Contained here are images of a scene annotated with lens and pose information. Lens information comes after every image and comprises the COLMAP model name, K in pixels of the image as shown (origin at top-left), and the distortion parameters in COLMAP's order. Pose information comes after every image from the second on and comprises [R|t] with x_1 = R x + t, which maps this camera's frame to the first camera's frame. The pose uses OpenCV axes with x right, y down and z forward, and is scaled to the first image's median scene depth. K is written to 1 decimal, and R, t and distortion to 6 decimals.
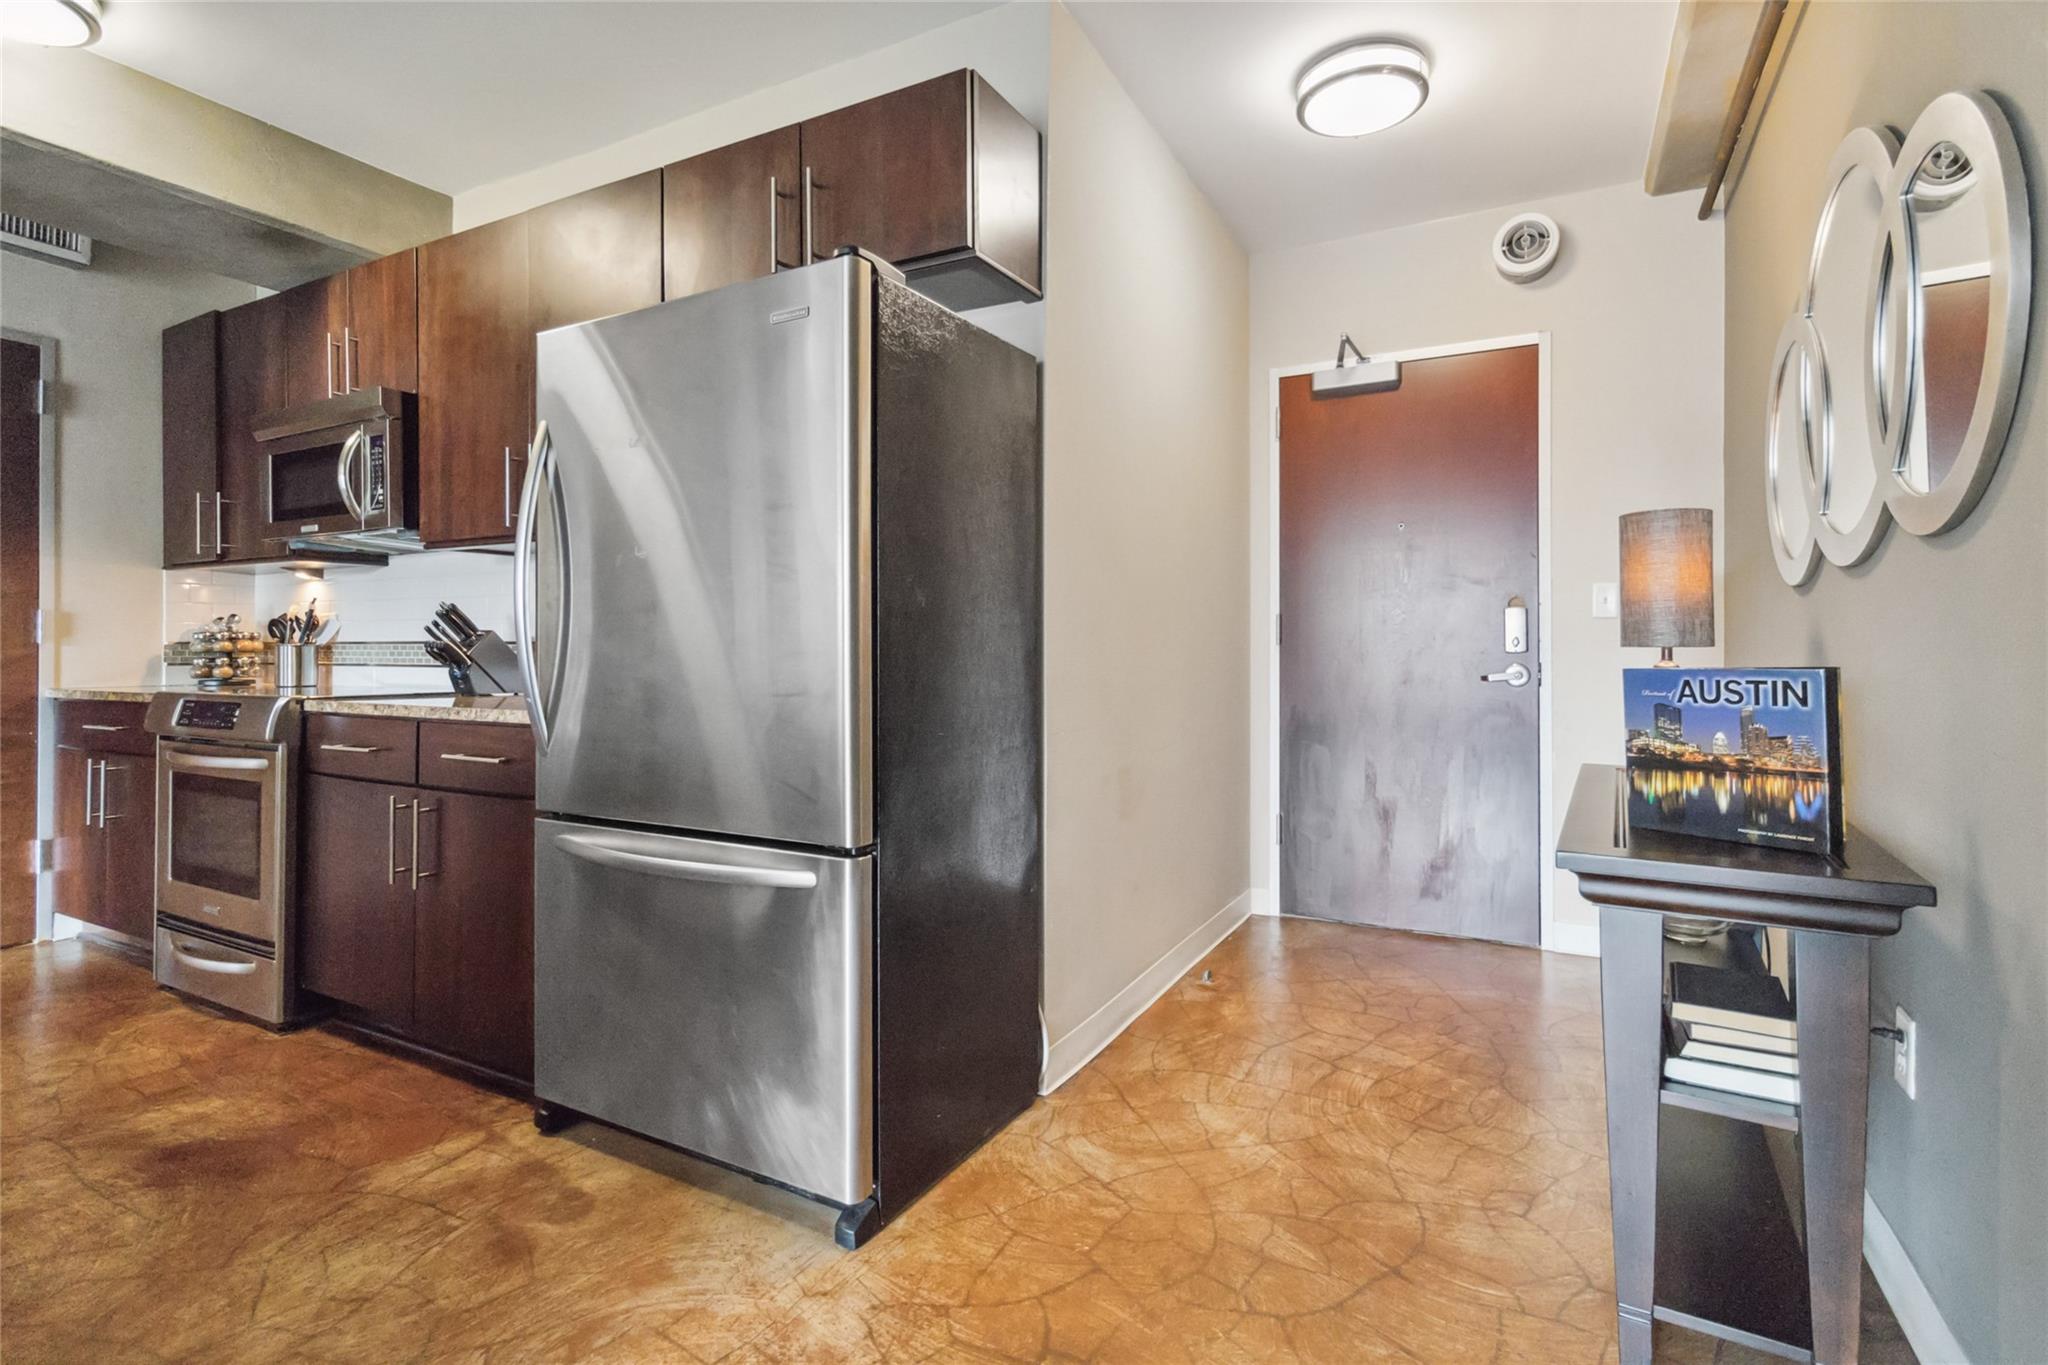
lens RADIAL K [[970.2, 0, 1032.3], [0, 970.2, 640.5], [0, 0, 1]] dist [0.004463, 0.000035]
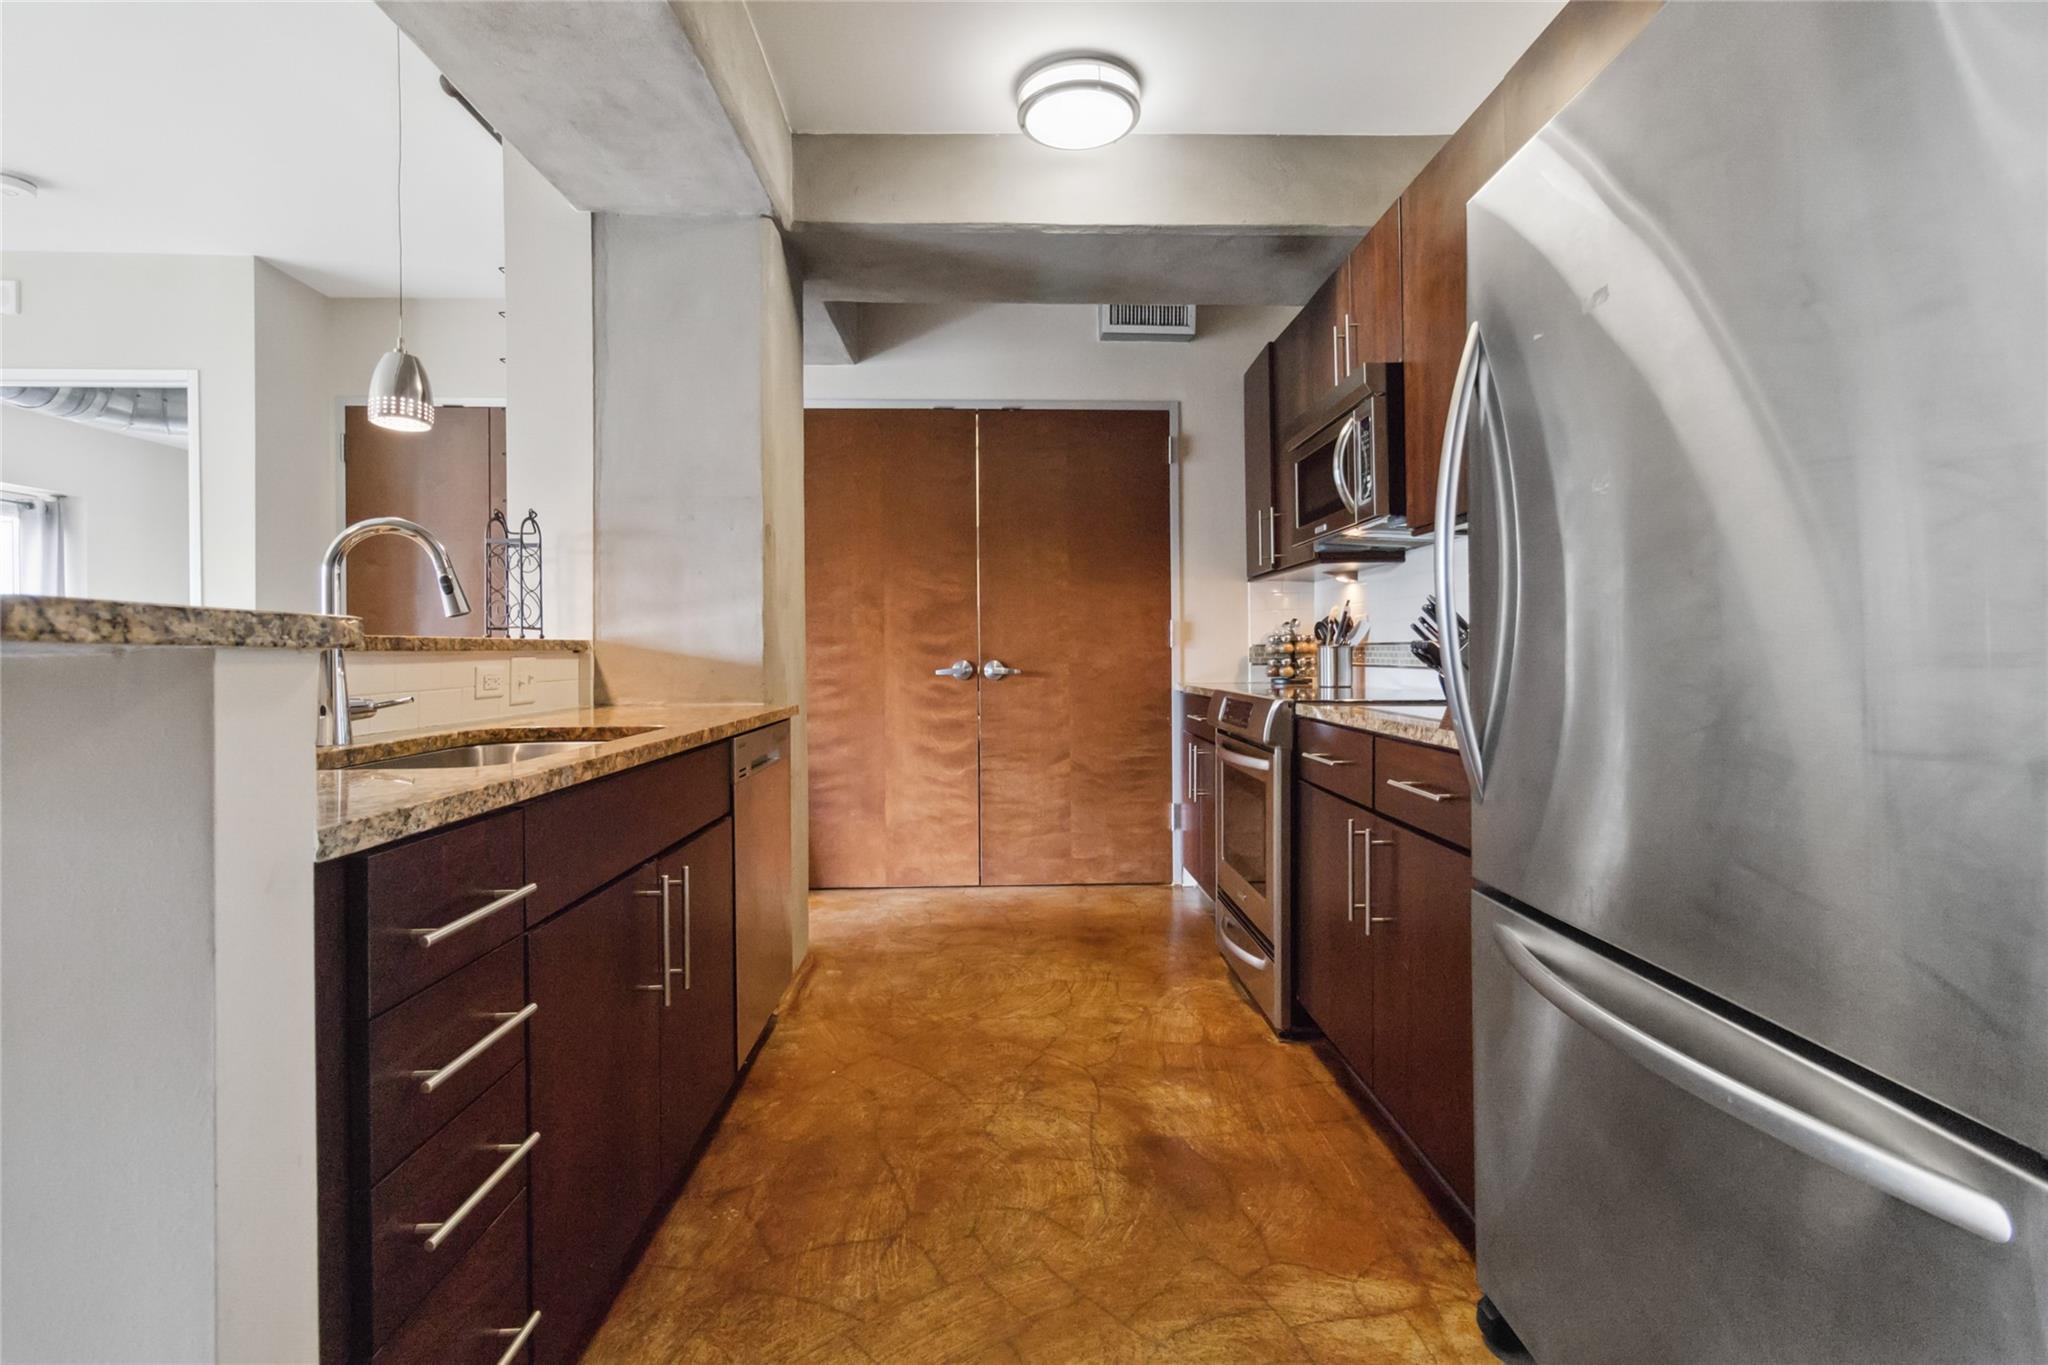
lens RADIAL K [[960.2, 0, 1035.8], [0, 960.2, 649.1], [0, 0, 1]] dist [0.002599, 0.001268]
pose [[0.504276, -0.005431, -0.863525, -0.046920], [0.013406, 0.999909, 0.001540, 0.002032], [0.863438, -0.012352, 0.504303, 0.264232]]
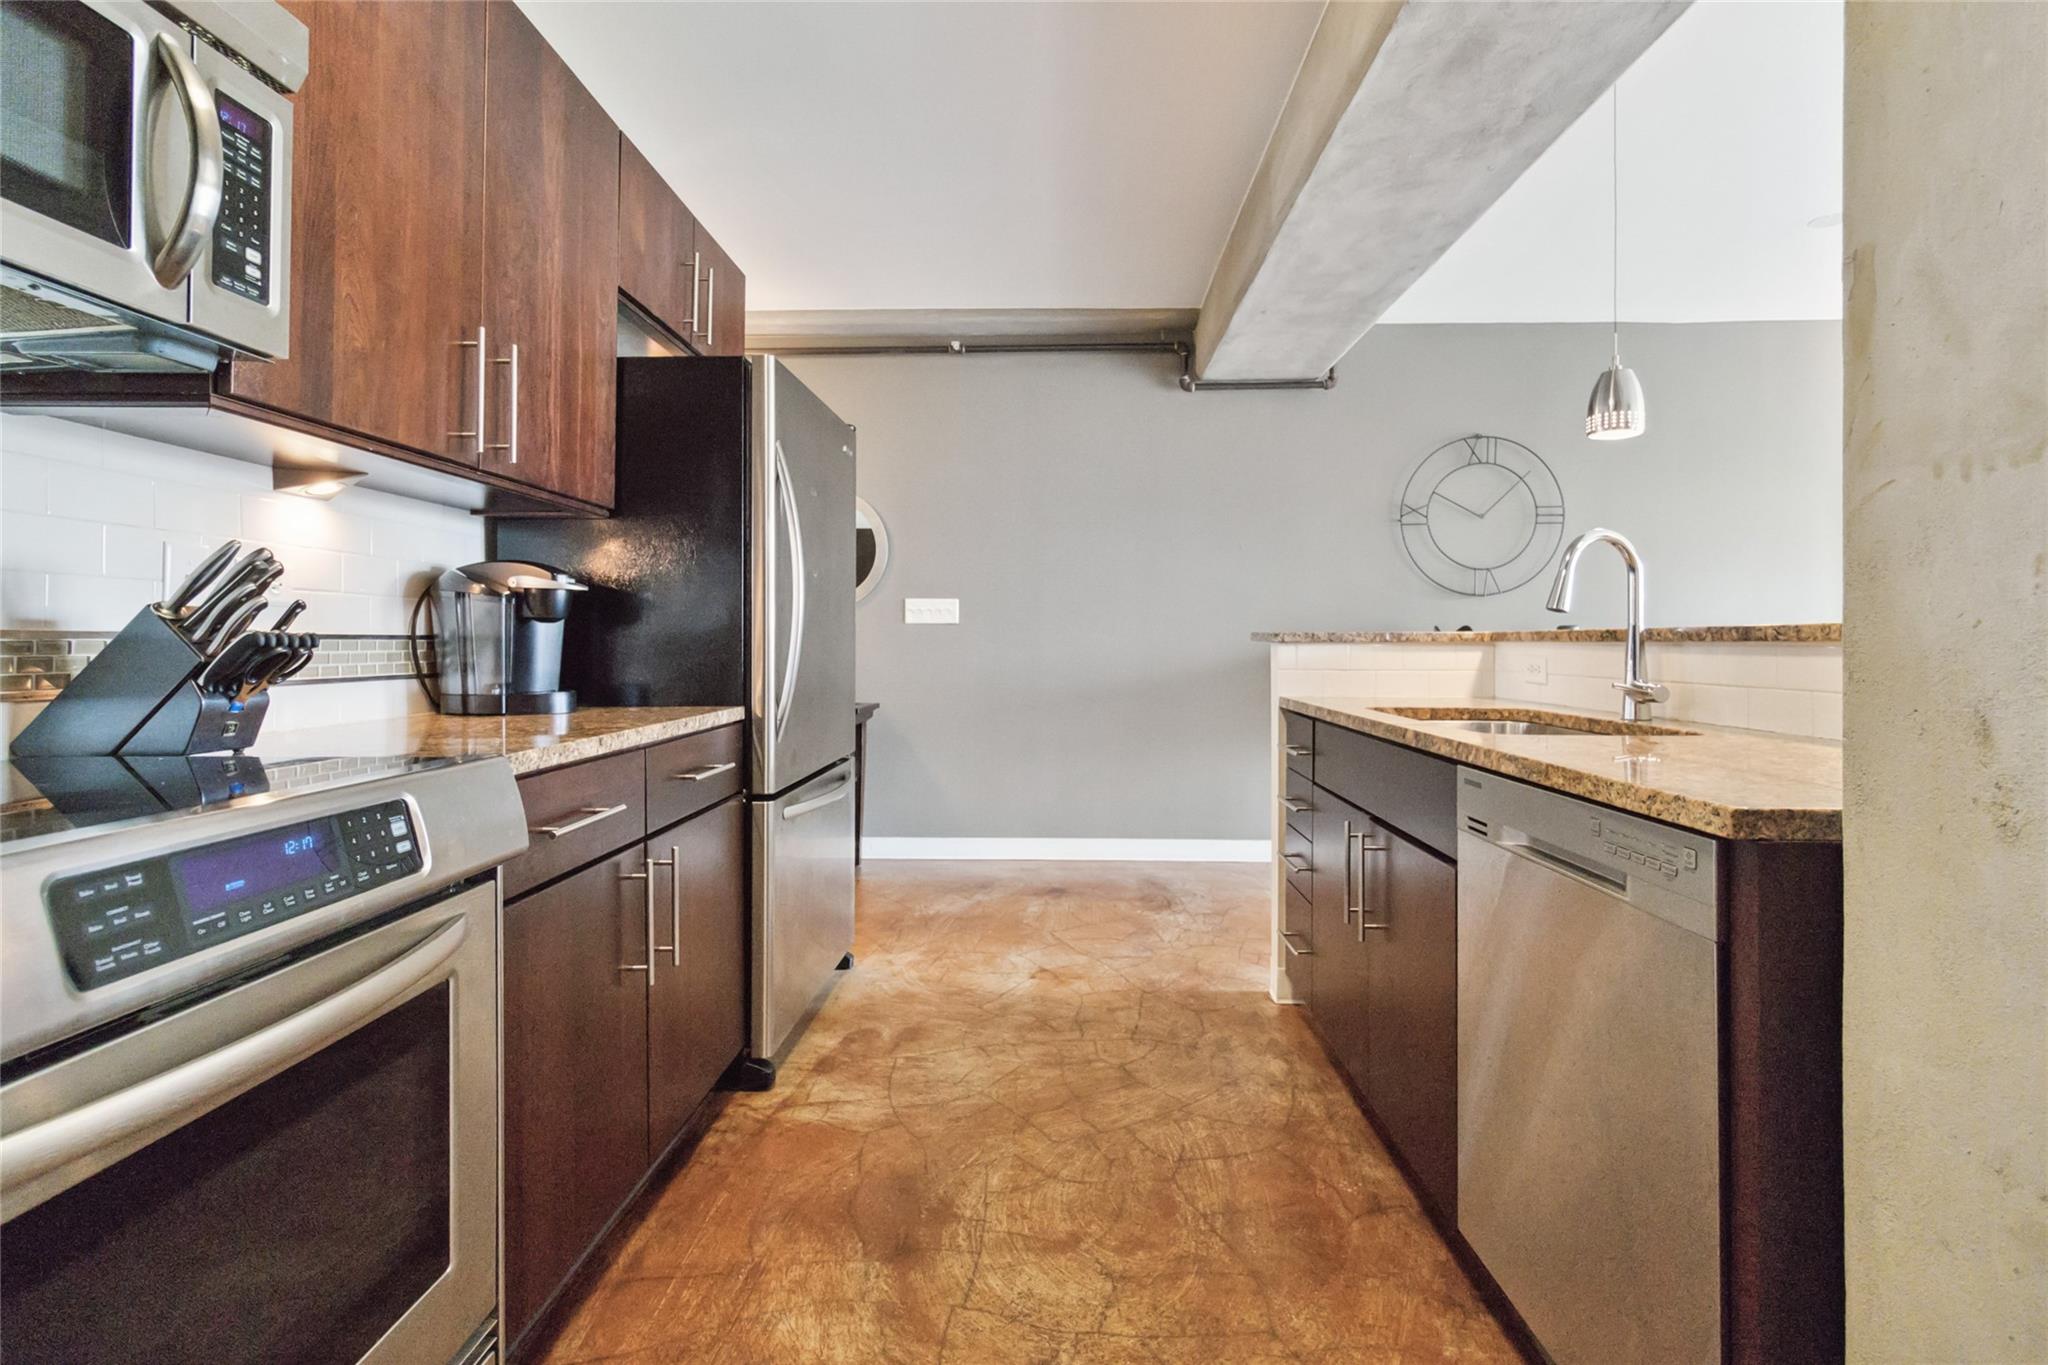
lens RADIAL K [[970.2, 0, 1032.3], [0, 970.2, 640.5], [0, 0, 1]] dist [0.004463, 0.000035]
pose [[-0.450014, 0.000784, 0.893021, -1.138264], [-0.006591, 0.999969, -0.004199, 0.003805], [-0.892997, -0.007776, -0.449996, 0.869041]]
